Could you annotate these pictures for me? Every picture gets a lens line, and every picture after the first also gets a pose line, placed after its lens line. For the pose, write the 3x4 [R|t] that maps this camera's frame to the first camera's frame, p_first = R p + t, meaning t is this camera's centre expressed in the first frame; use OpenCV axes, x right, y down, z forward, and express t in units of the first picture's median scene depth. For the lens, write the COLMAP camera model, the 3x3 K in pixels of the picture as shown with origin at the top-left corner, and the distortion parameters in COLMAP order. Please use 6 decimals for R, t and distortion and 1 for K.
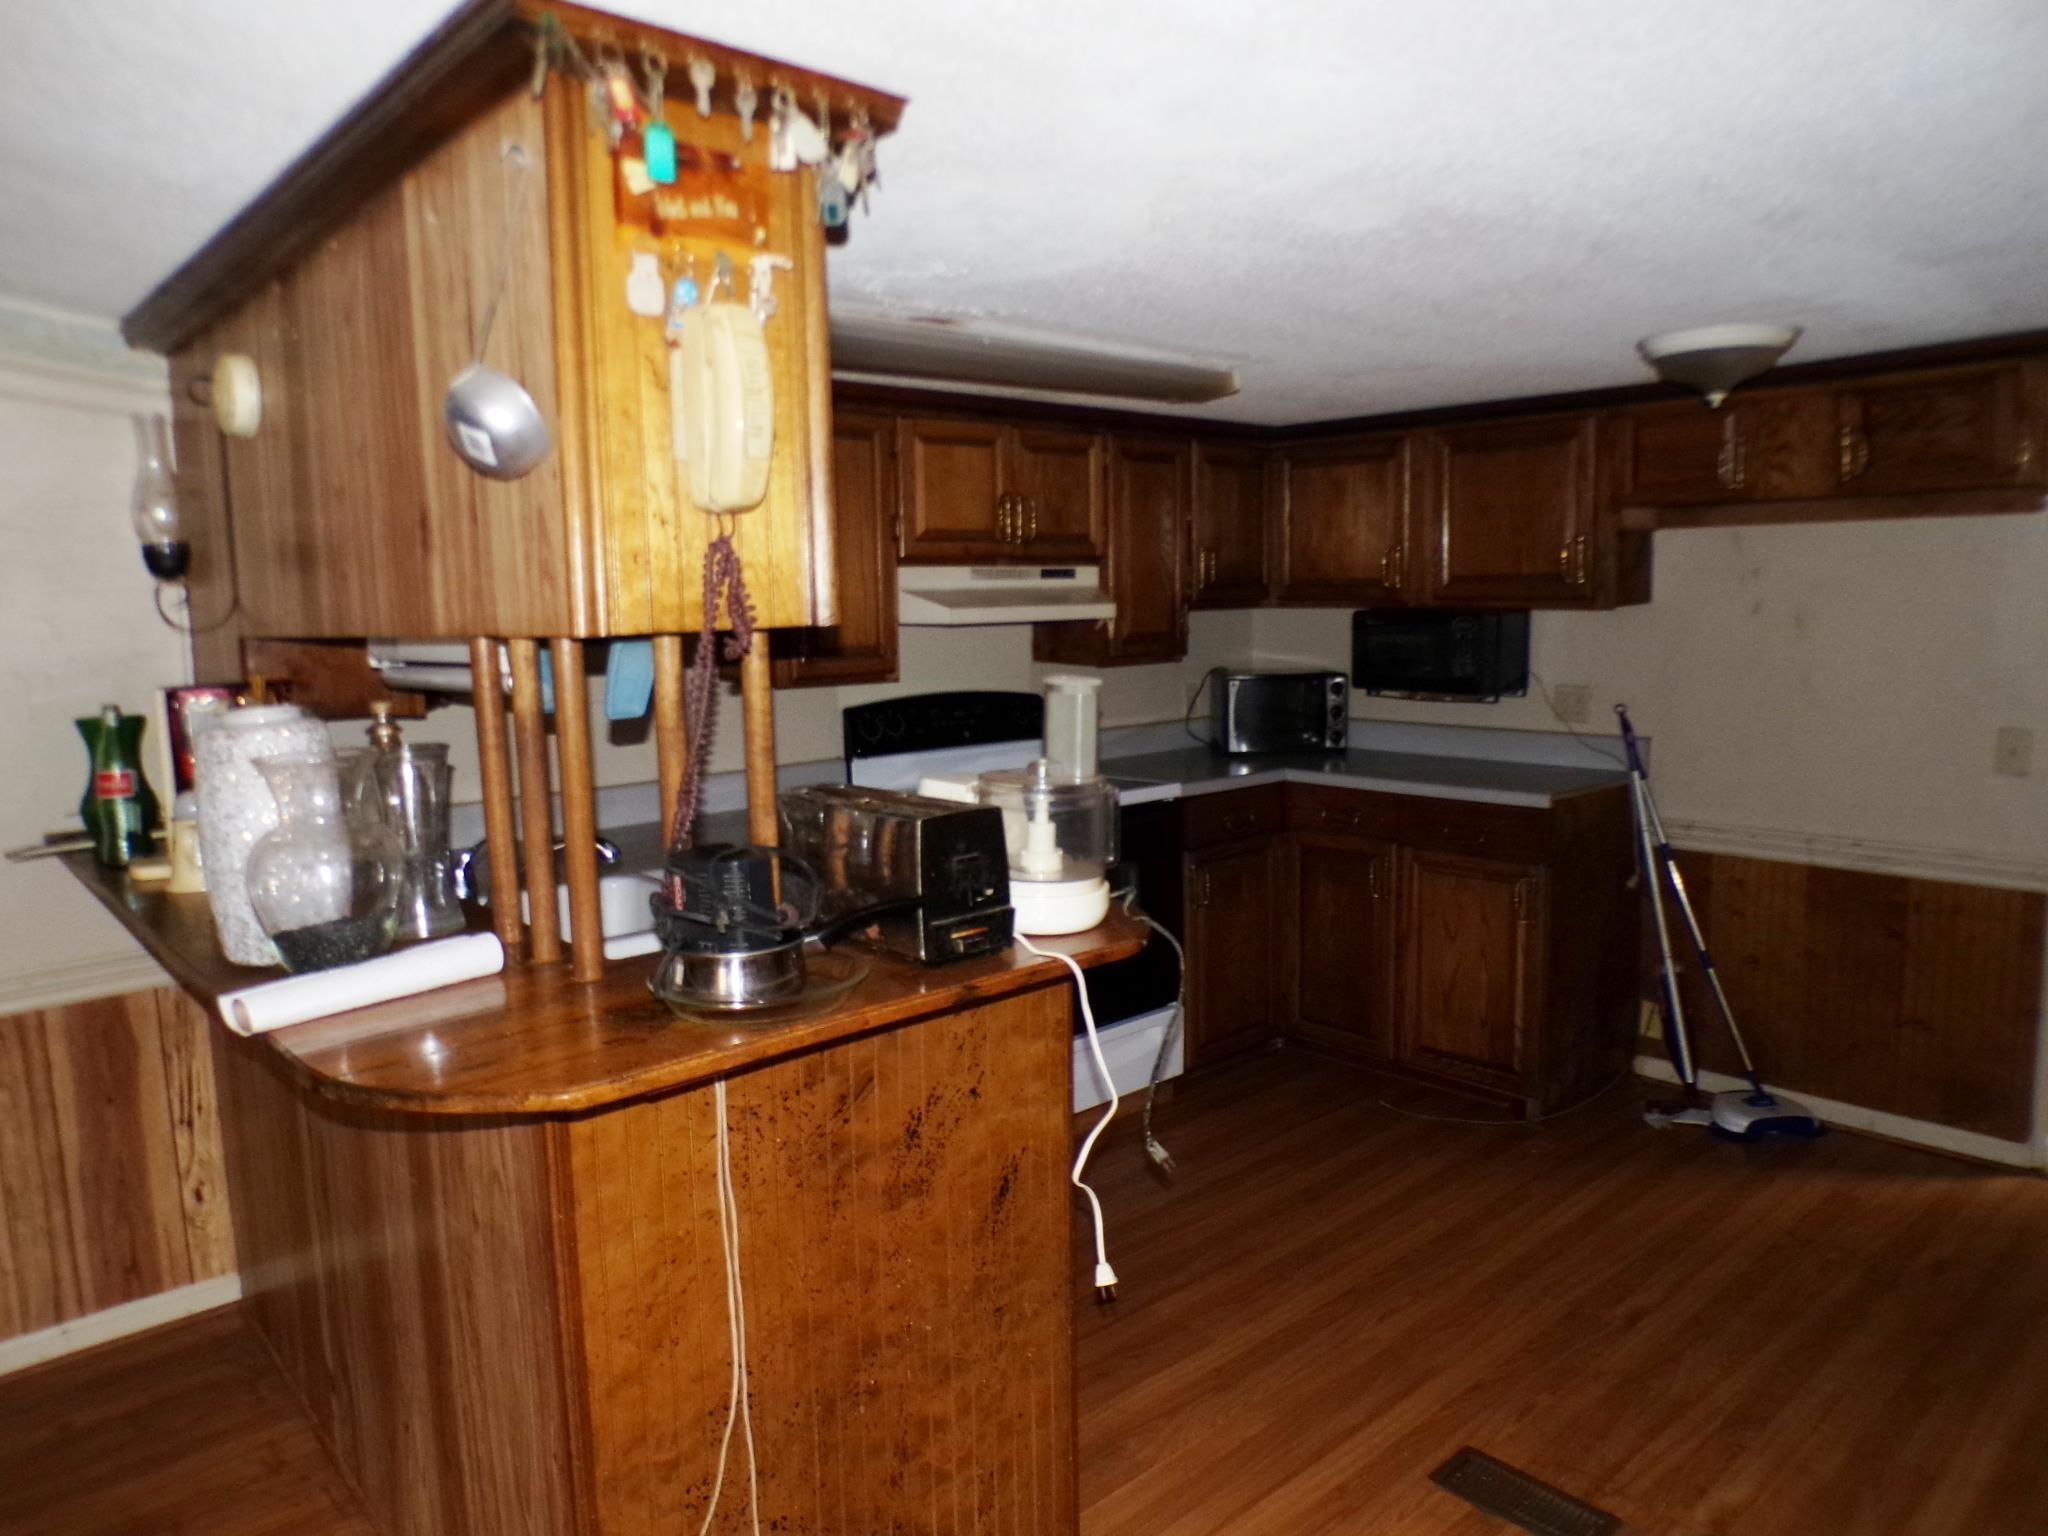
lens RADIAL K [[1406.9, 0, 1024.7], [0, 1406.9, 772.7], [0, 0, 1]] dist [-0.012057, 0.002220]
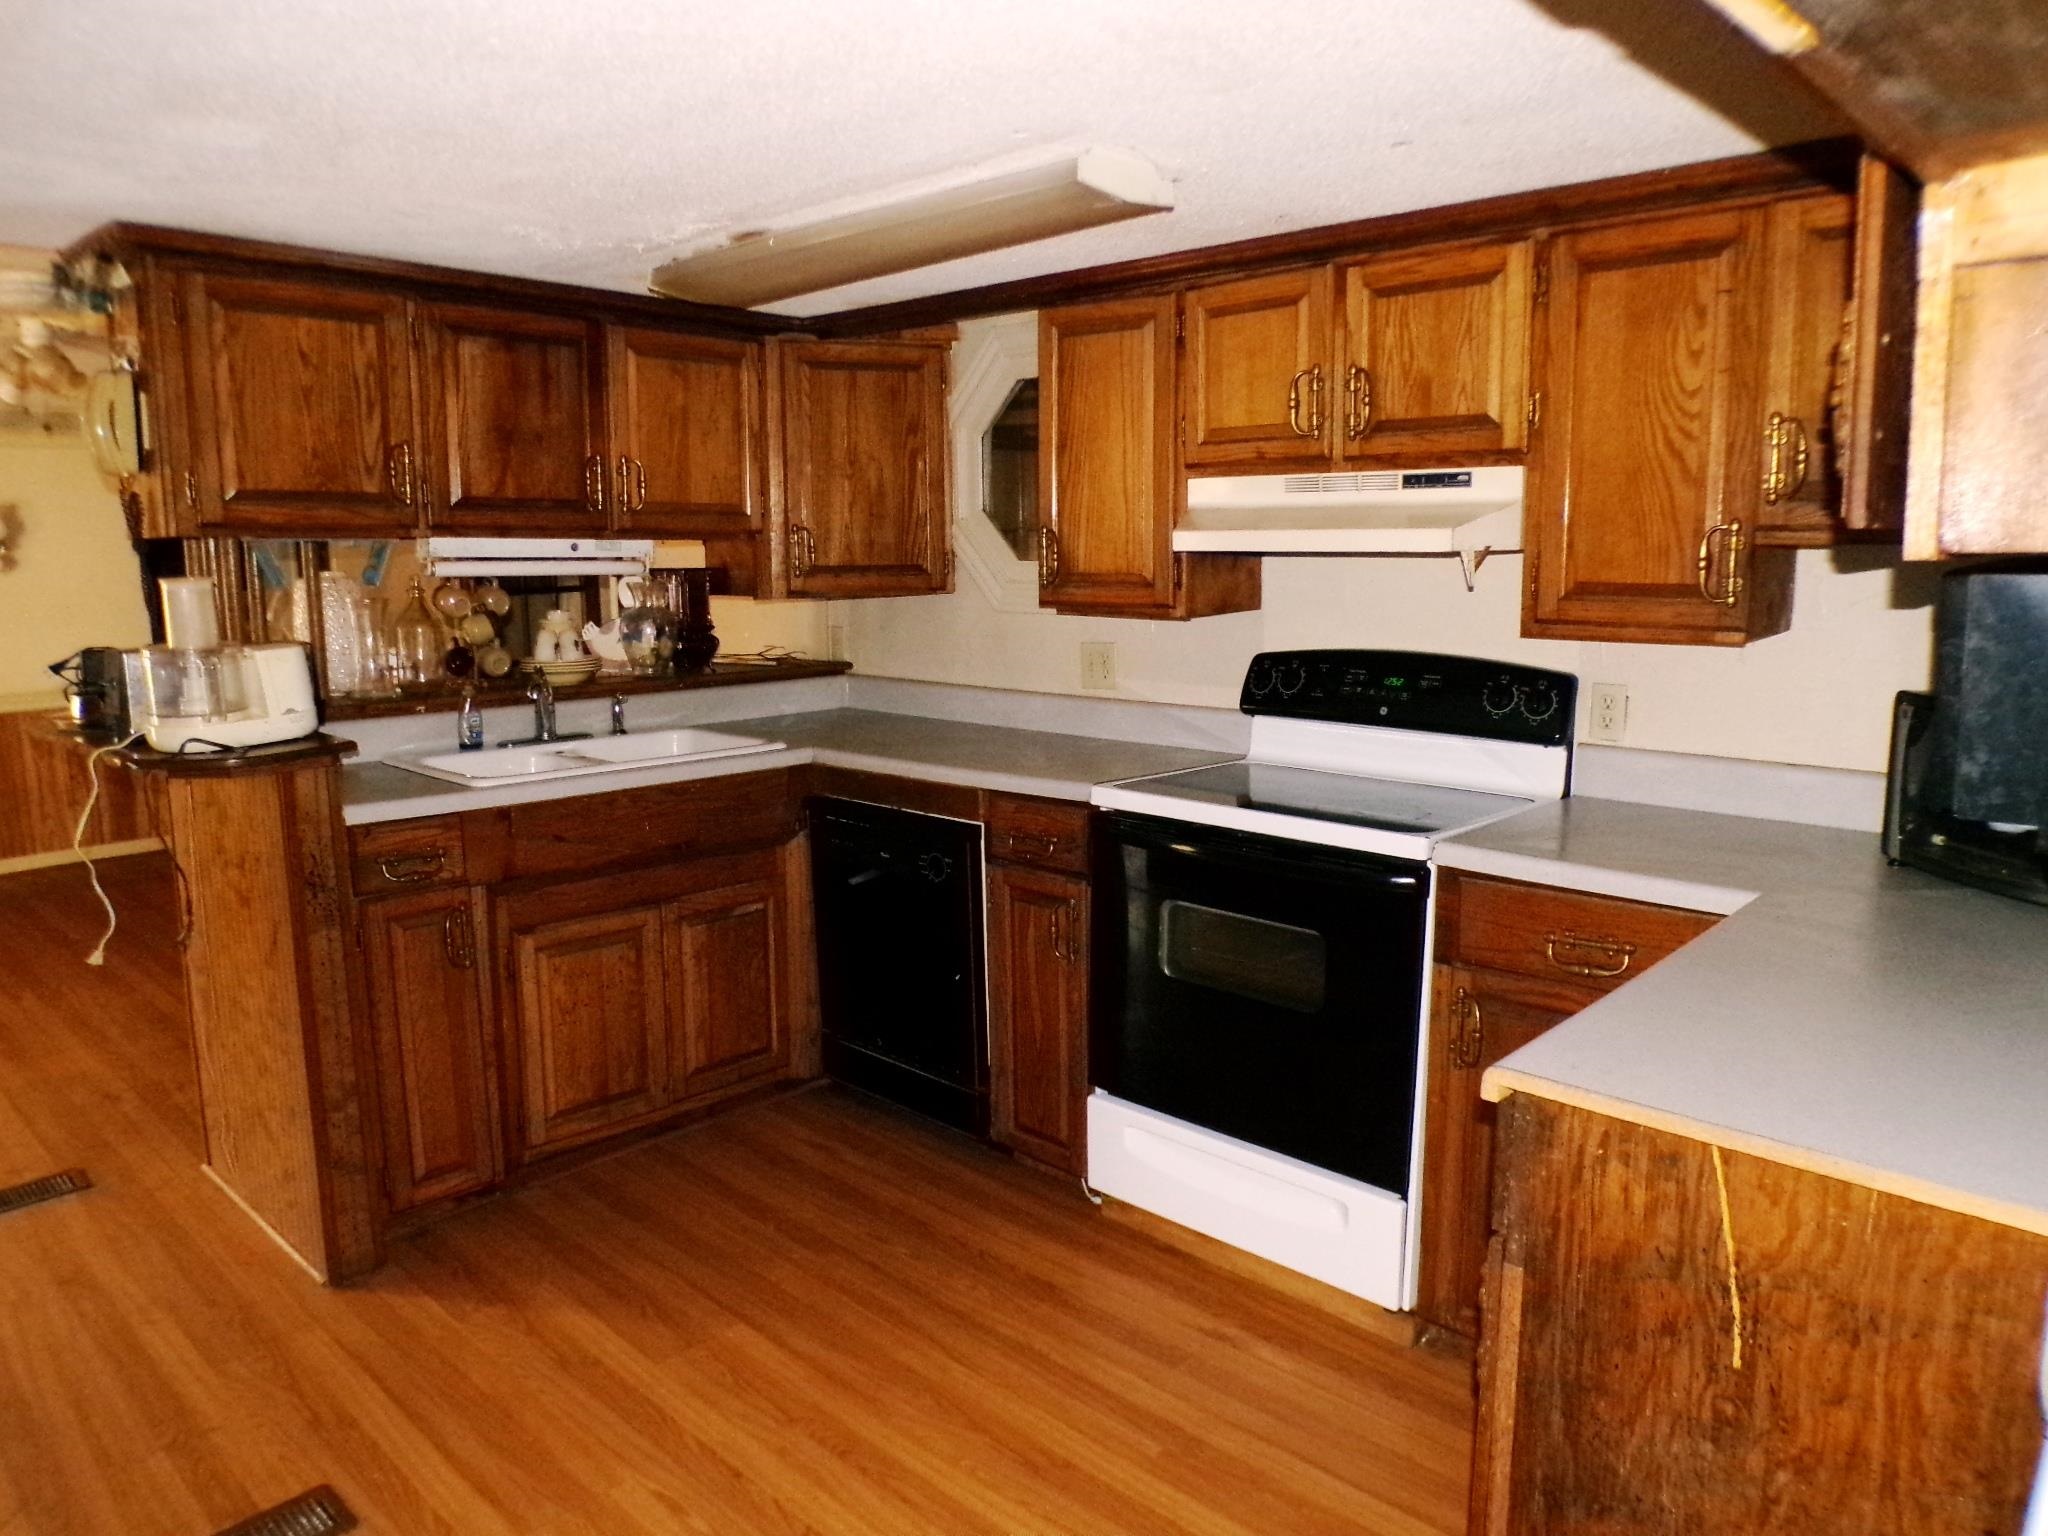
lens RADIAL K [[1406.9, 0, 1024.8], [0, 1406.9, 763.2], [0, 0, 1]] dist [-0.012057, 0.002220]
pose [[0.093631, 0.163565, -0.982079, 0.671502], [-0.137624, 0.979069, 0.149943, -0.085911], [0.986049, 0.121118, 0.114181, 0.762560]]
